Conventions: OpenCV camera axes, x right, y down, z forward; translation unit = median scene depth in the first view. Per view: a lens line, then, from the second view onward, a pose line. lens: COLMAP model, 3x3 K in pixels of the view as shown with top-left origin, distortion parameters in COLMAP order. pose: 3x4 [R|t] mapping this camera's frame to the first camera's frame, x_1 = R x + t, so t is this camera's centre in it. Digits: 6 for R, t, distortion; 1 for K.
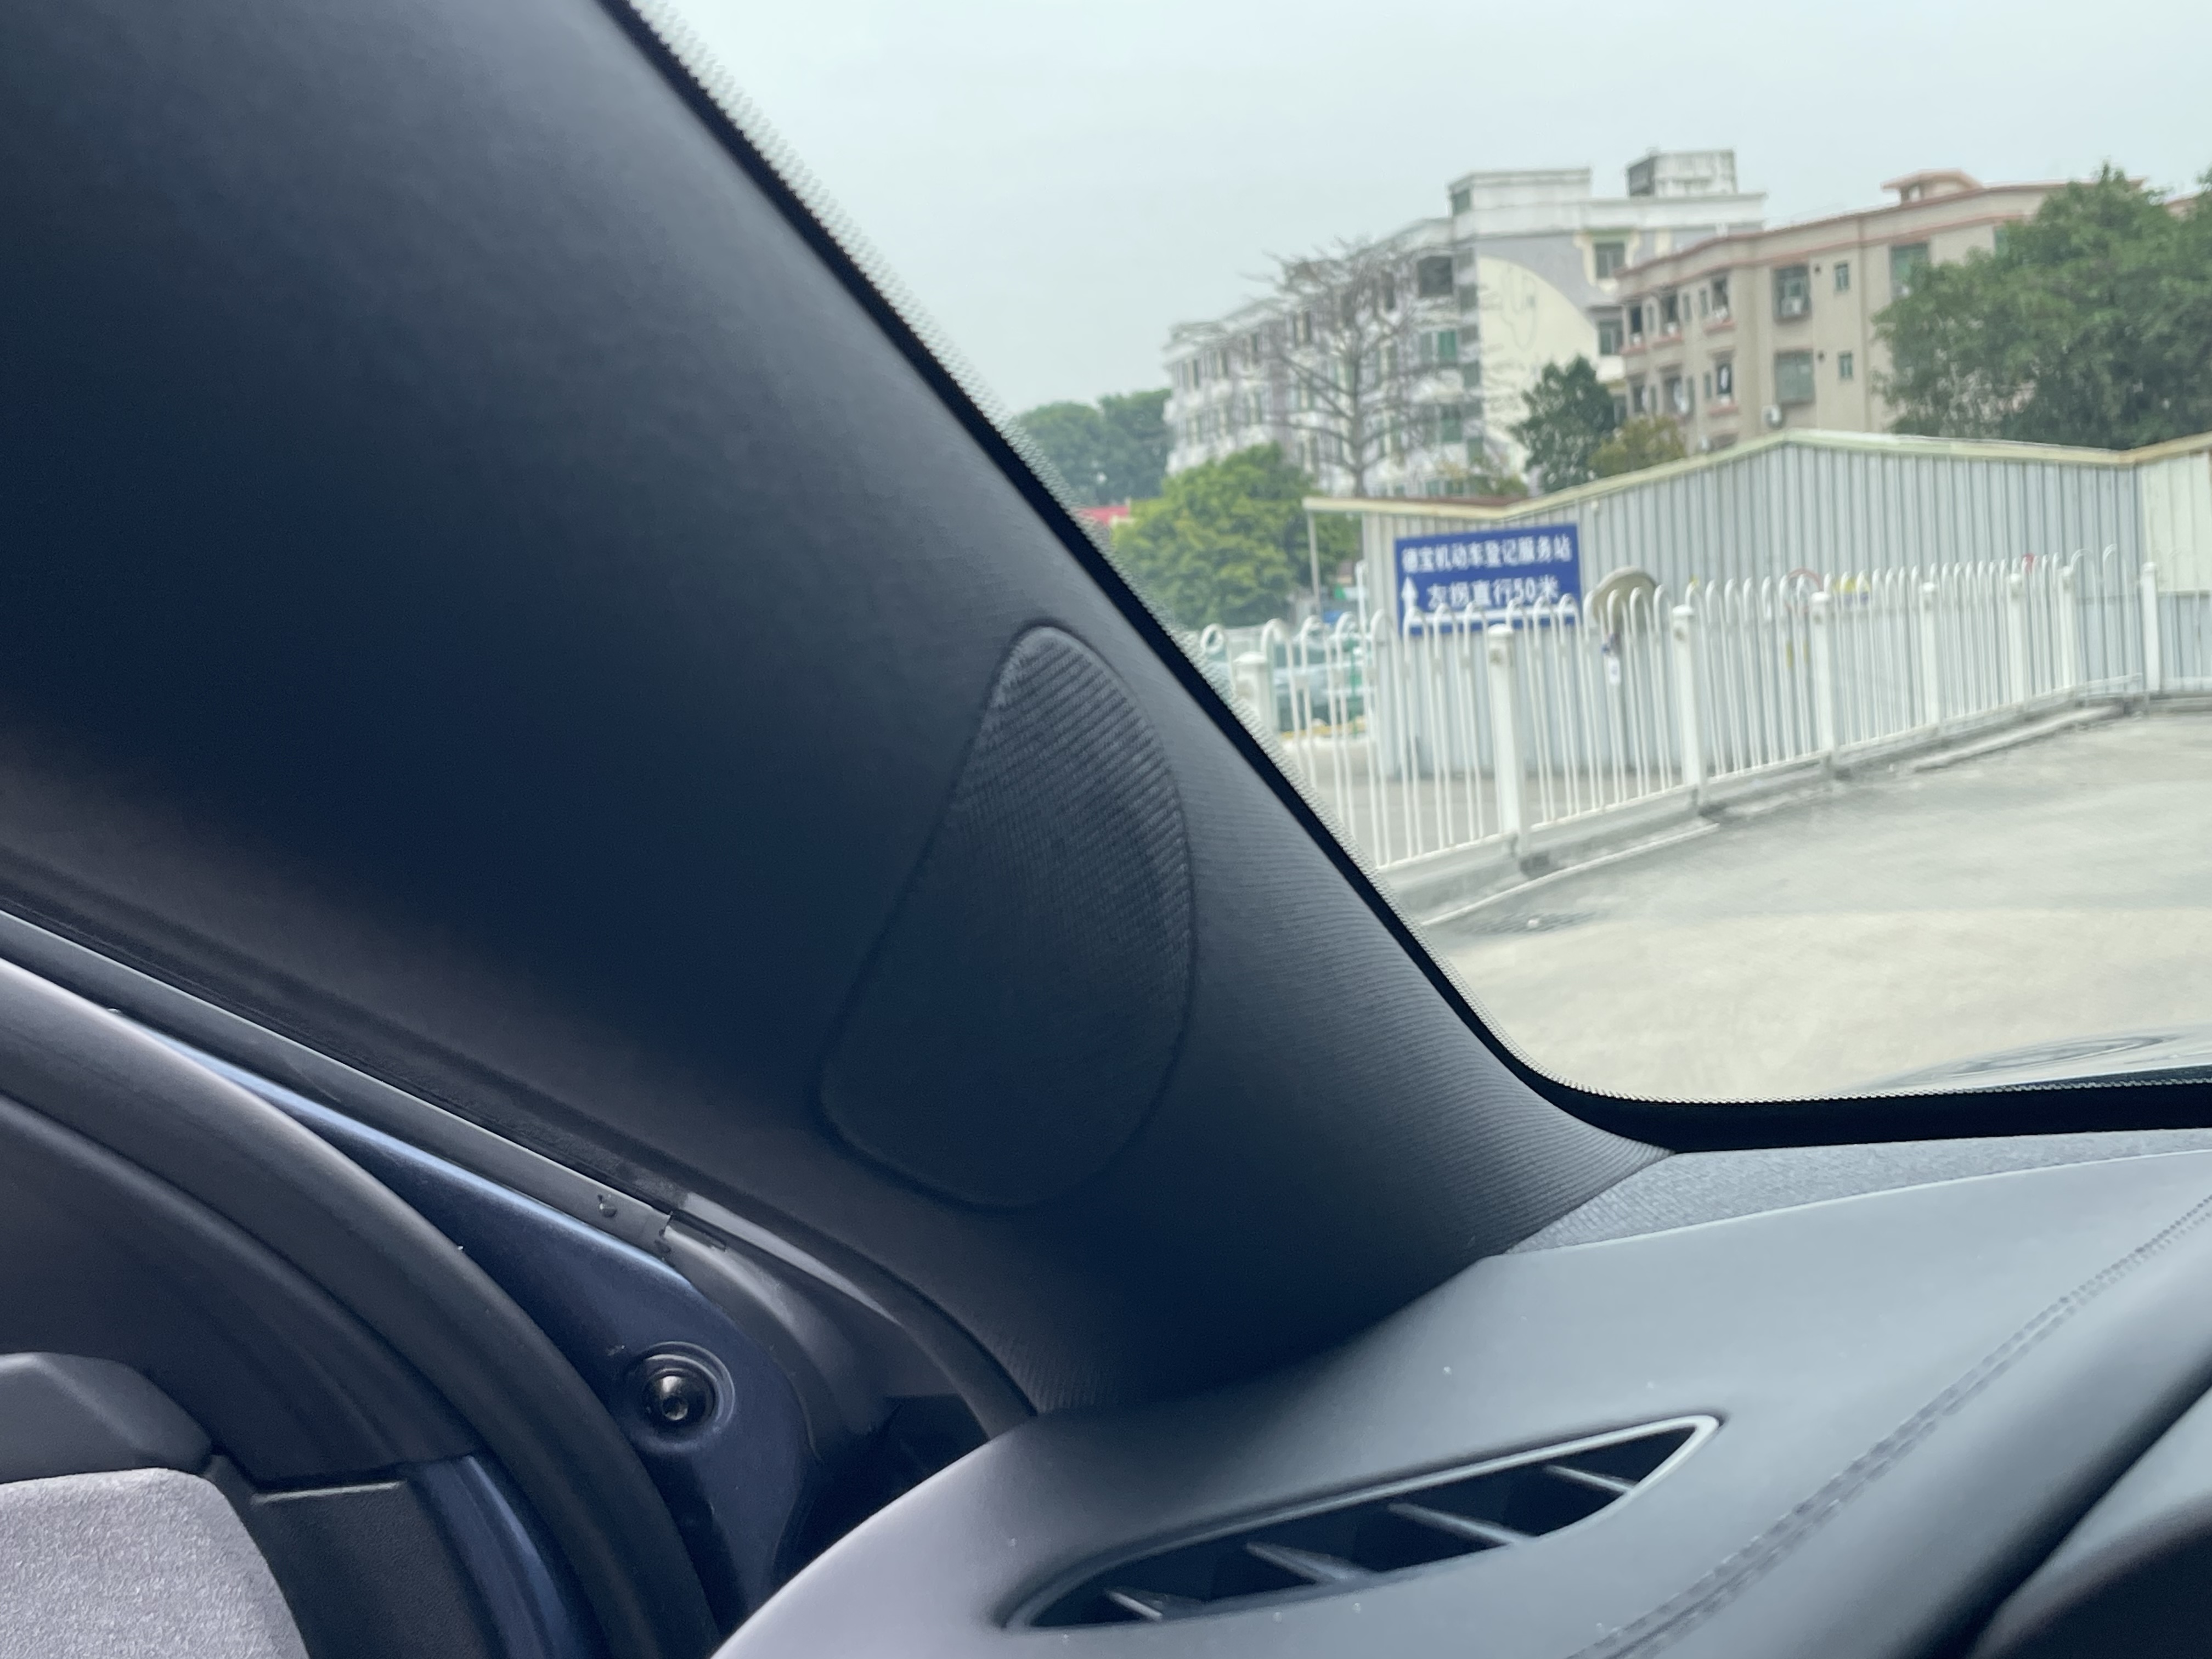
lens RADIAL K [[2784.5, 0, 1065.3], [0, 2784.5, 819.6], [0, 0, 1]] dist [0.093417, -0.033702]
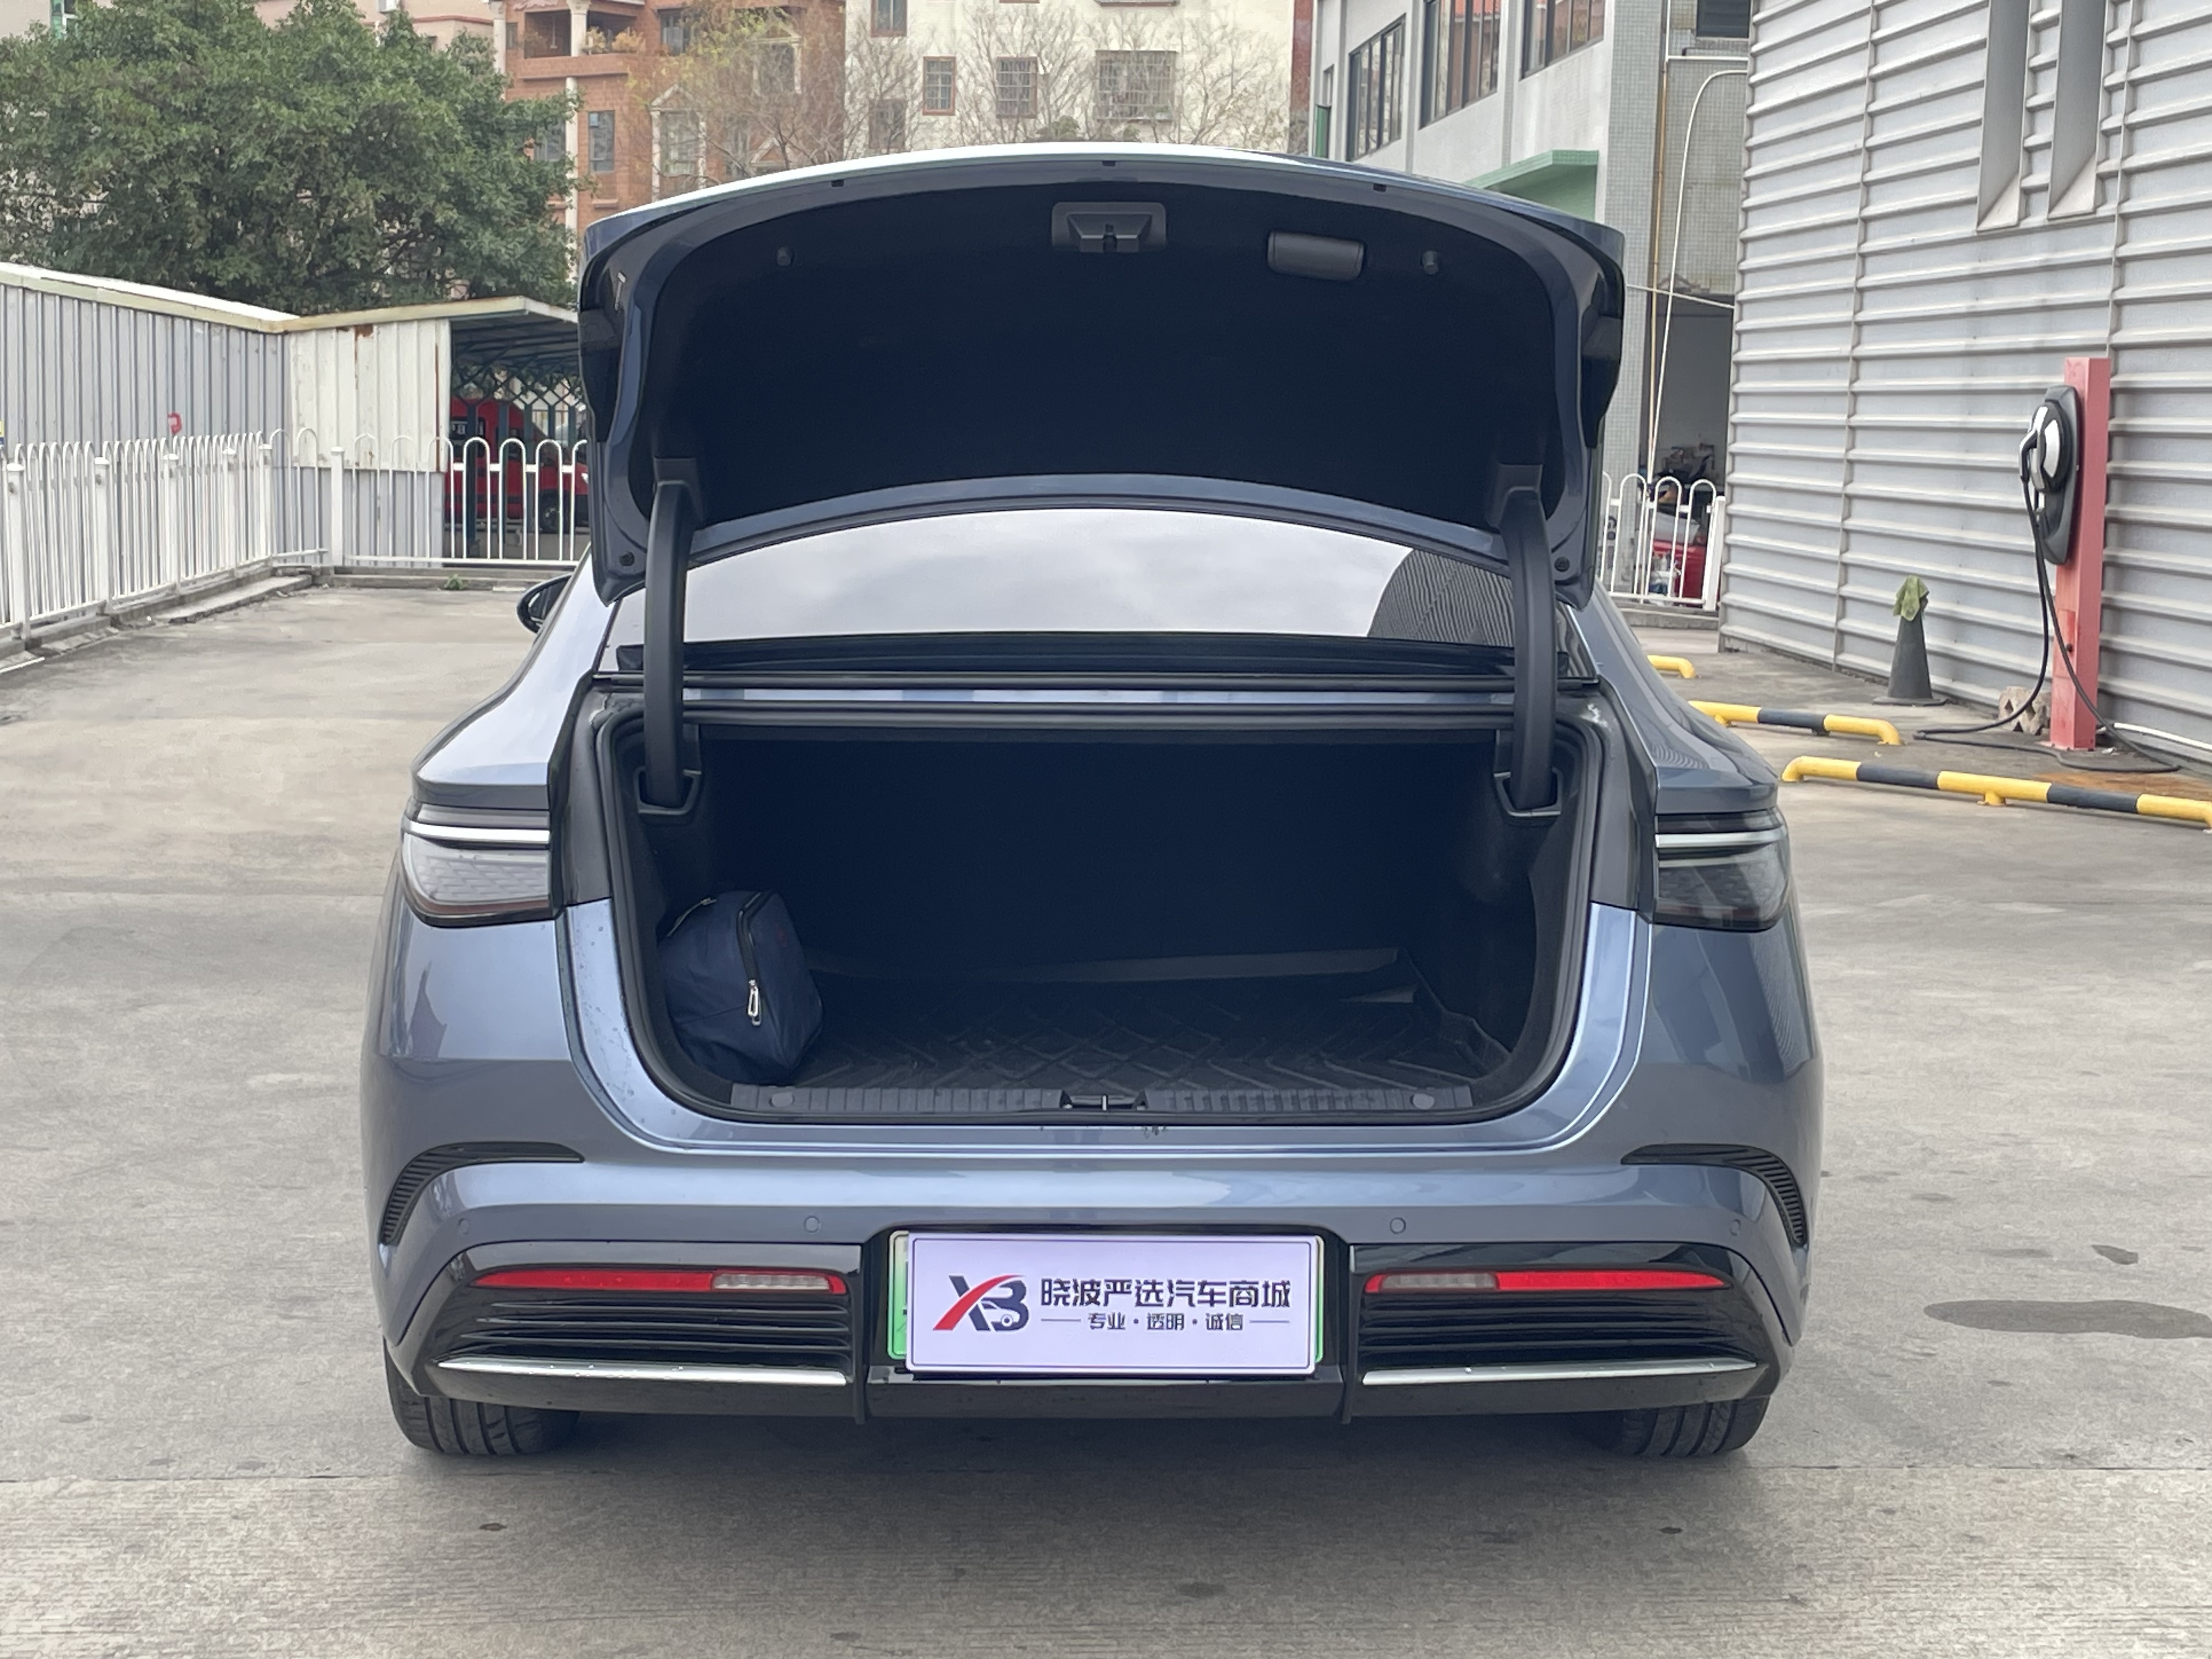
lens RADIAL K [[3466.8, 0, 1106.0], [0, 3466.8, 829.5], [0, 0, 1]] dist [-0.009301, -0.070609]
pose [[0.810654, 0.020530, 0.585165, -0.168813], [-0.041103, 0.998915, 0.021897, 0.016457], [-0.584081, -0.041803, 0.810618, -0.283773]]
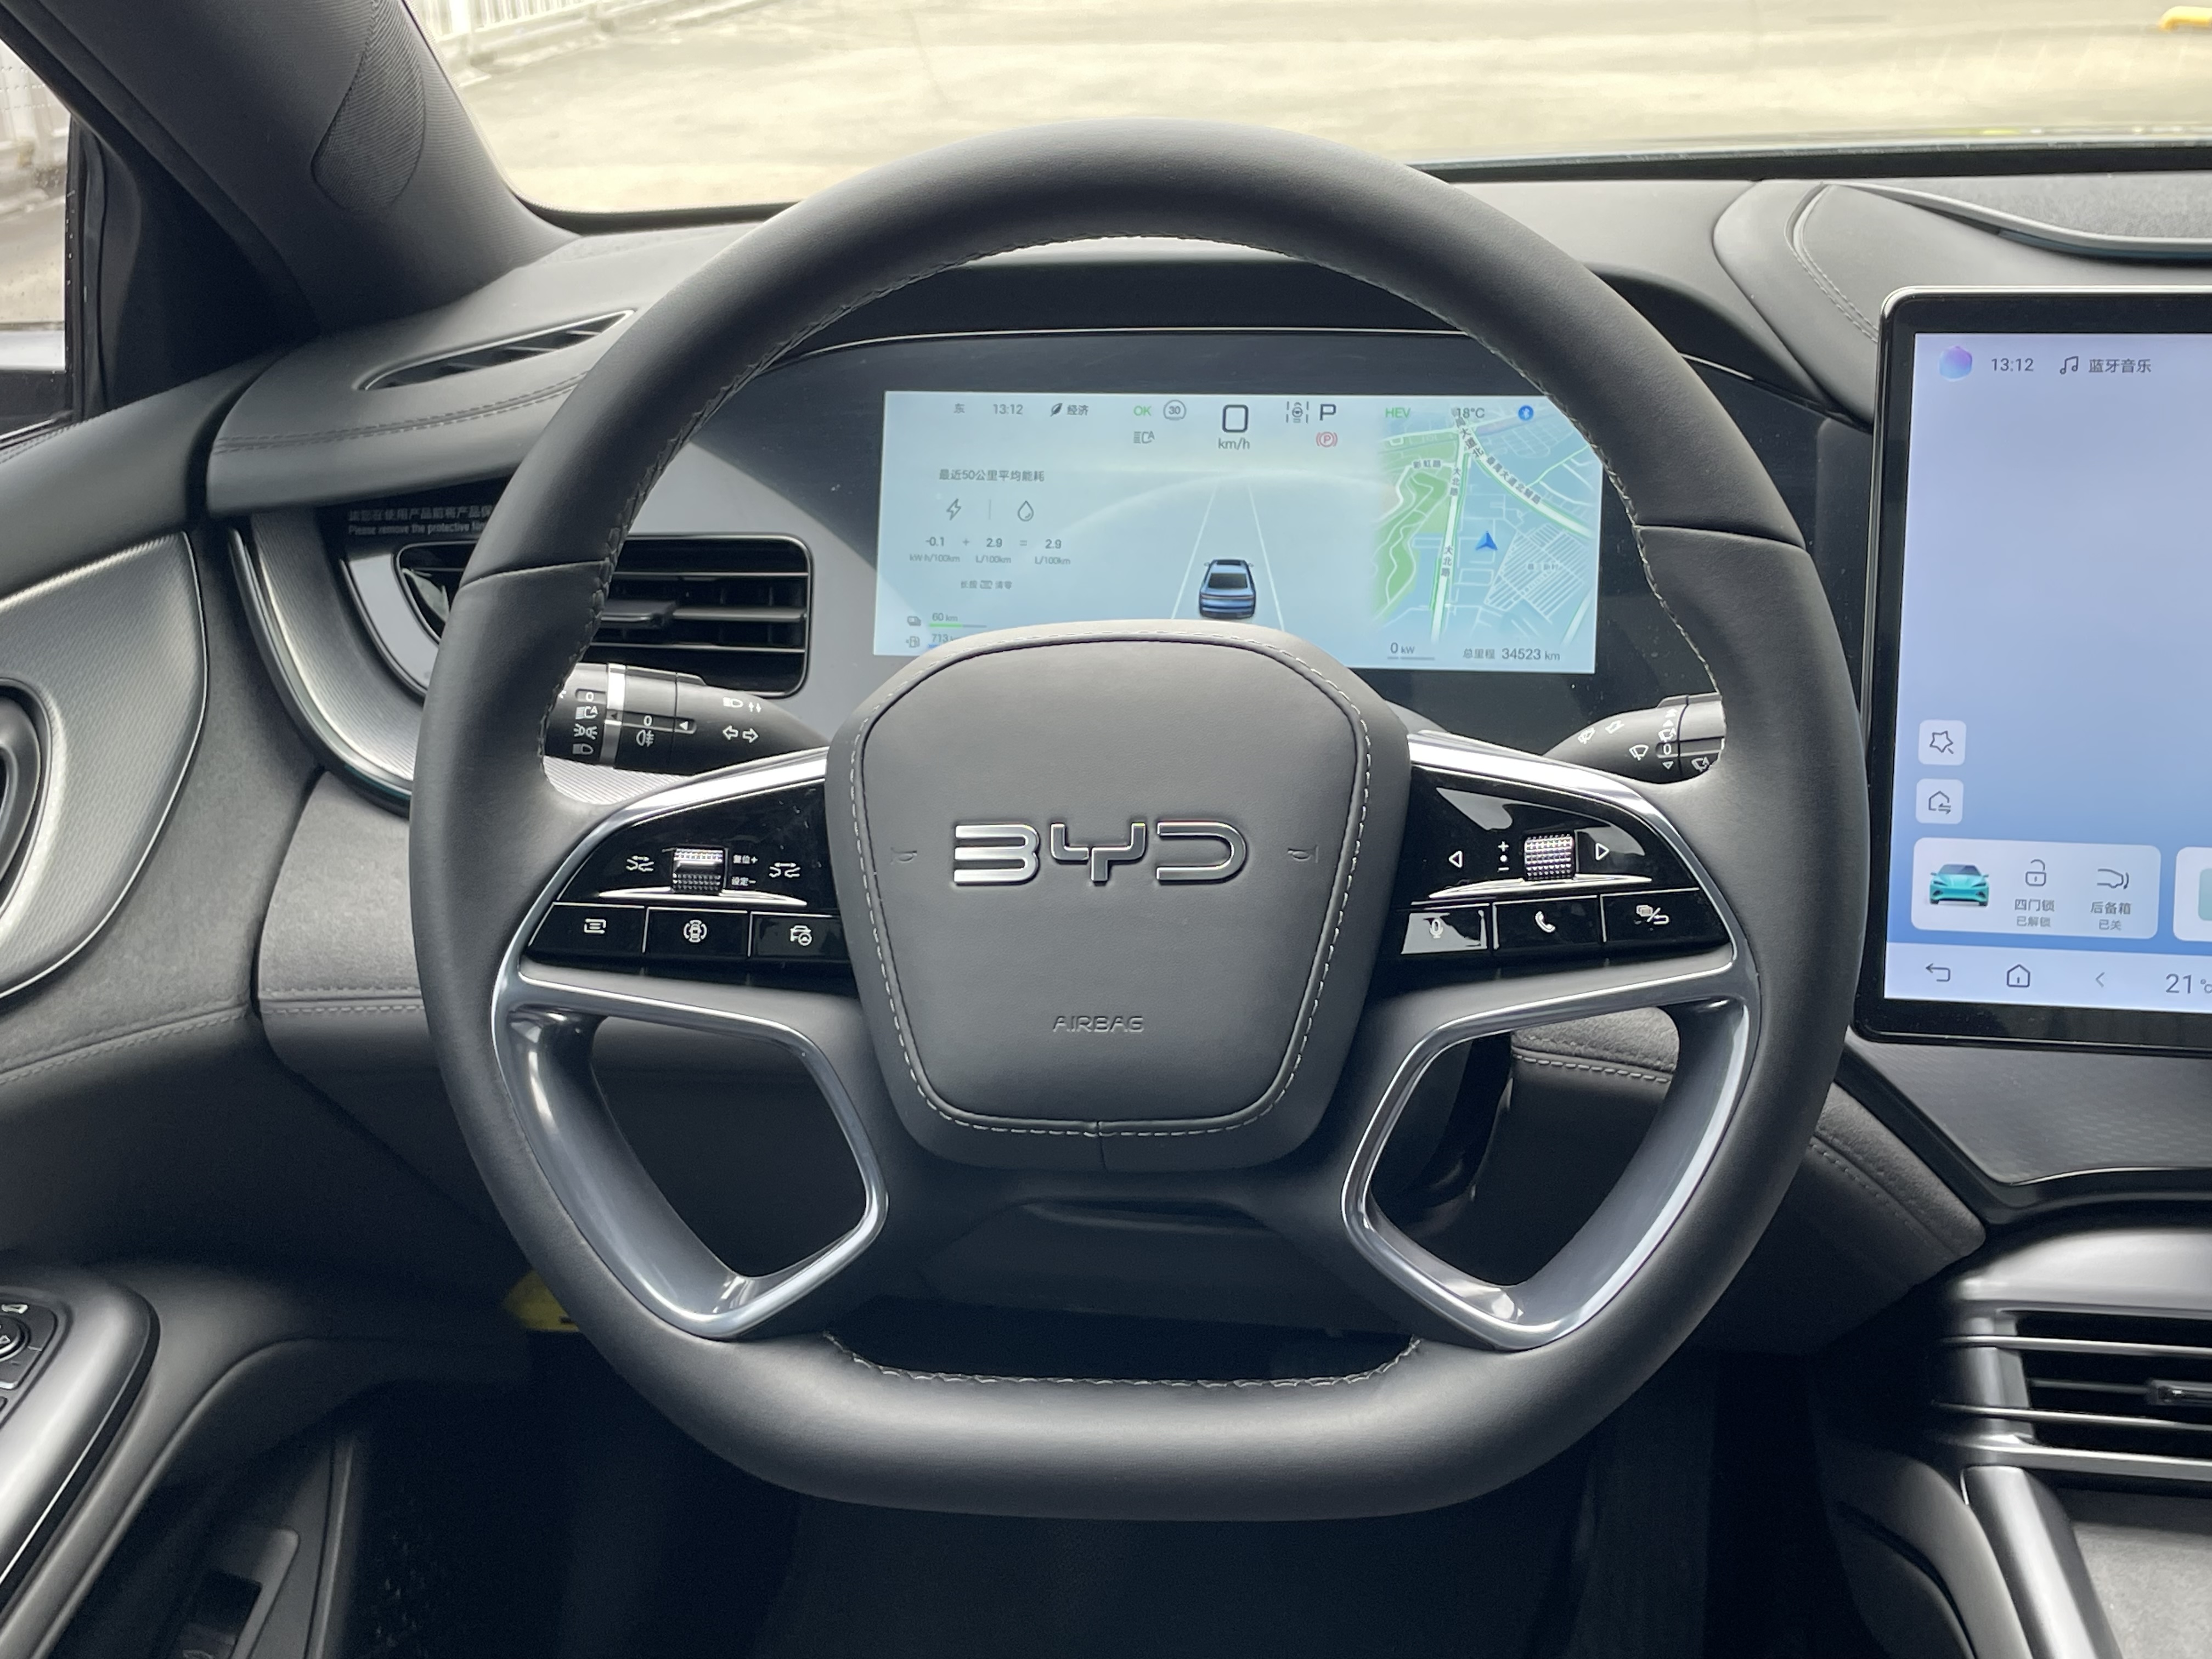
lens RADIAL K [[2784.5, 0, 1065.3], [0, 2784.5, 819.6], [0, 0, 1]] dist [0.093417, -0.033702]
pose [[0.909705, -0.085025, 0.406458, -0.007661], [-0.022700, 0.967168, 0.253123, 0.000130], [-0.414635, -0.239493, 0.877907, -0.023857]]
